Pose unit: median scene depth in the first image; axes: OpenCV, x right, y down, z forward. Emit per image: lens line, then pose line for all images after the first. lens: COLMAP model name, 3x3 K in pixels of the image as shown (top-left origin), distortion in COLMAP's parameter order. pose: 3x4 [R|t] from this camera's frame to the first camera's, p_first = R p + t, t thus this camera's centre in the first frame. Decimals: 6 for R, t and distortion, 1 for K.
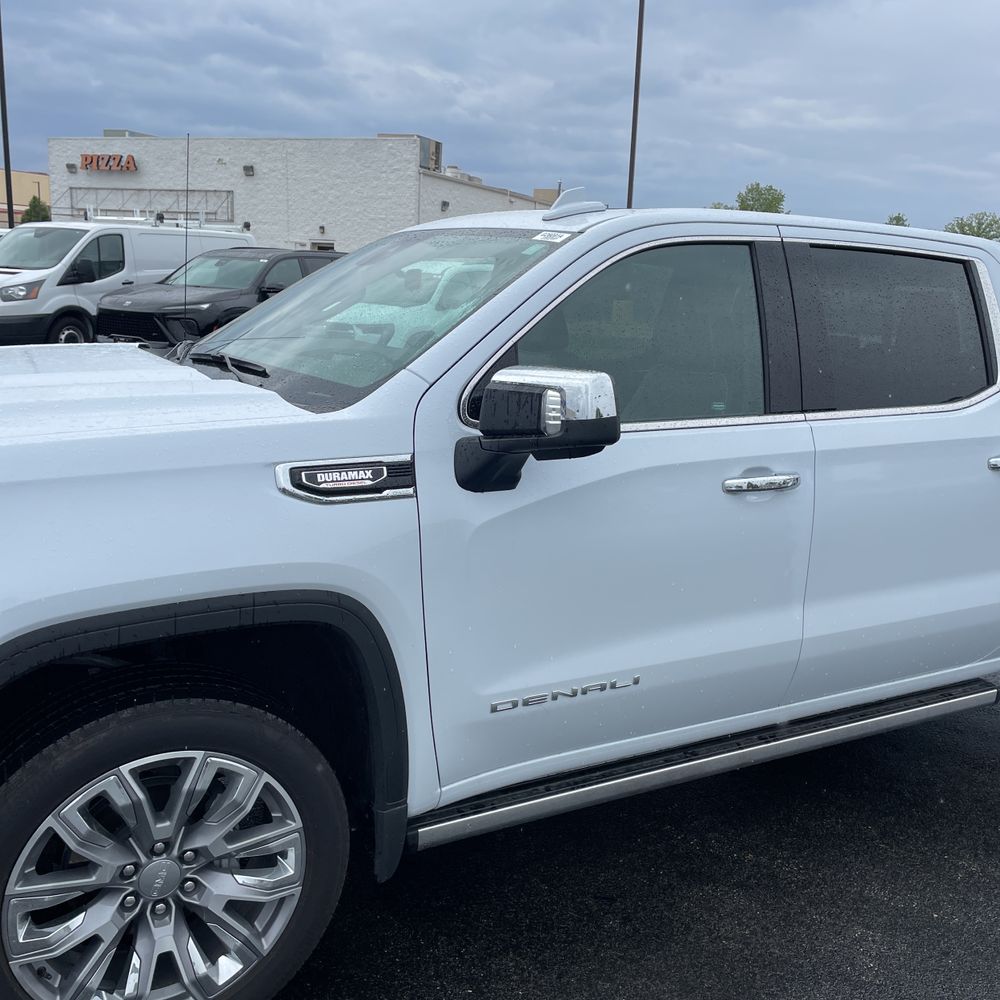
lens RADIAL K [[1008.4, 0, 504.8], [0, 1008.4, 492.8], [0, 0, 1]] dist [0.038747, 0.000000]
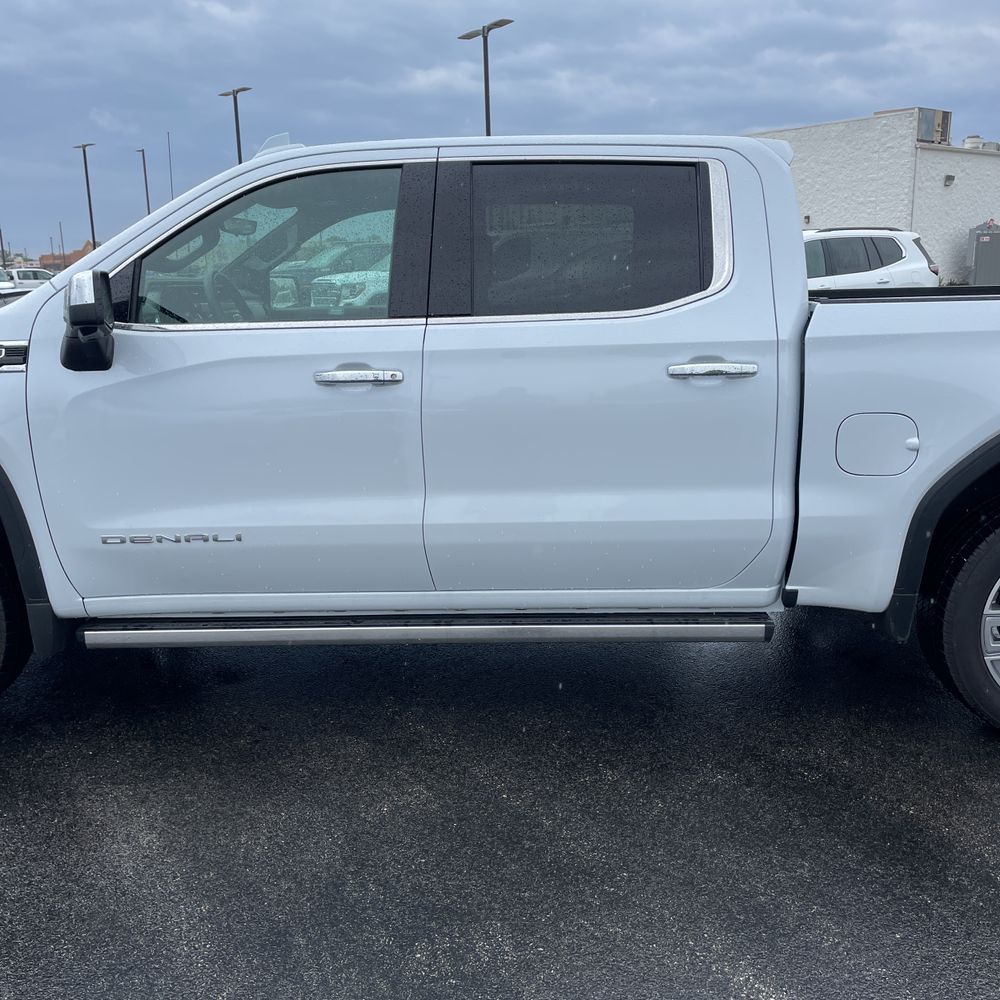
lens RADIAL K [[1008.4, 0, 503.1], [0, 1008.4, 490.7], [0, 0, 1]] dist [0.038747, 0.000000]
pose [[0.864395, 0.047164, -0.500597, 0.183331], [-0.048883, 0.998757, 0.009692, 0.018731], [0.500432, 0.016093, 0.865626, 0.020358]]
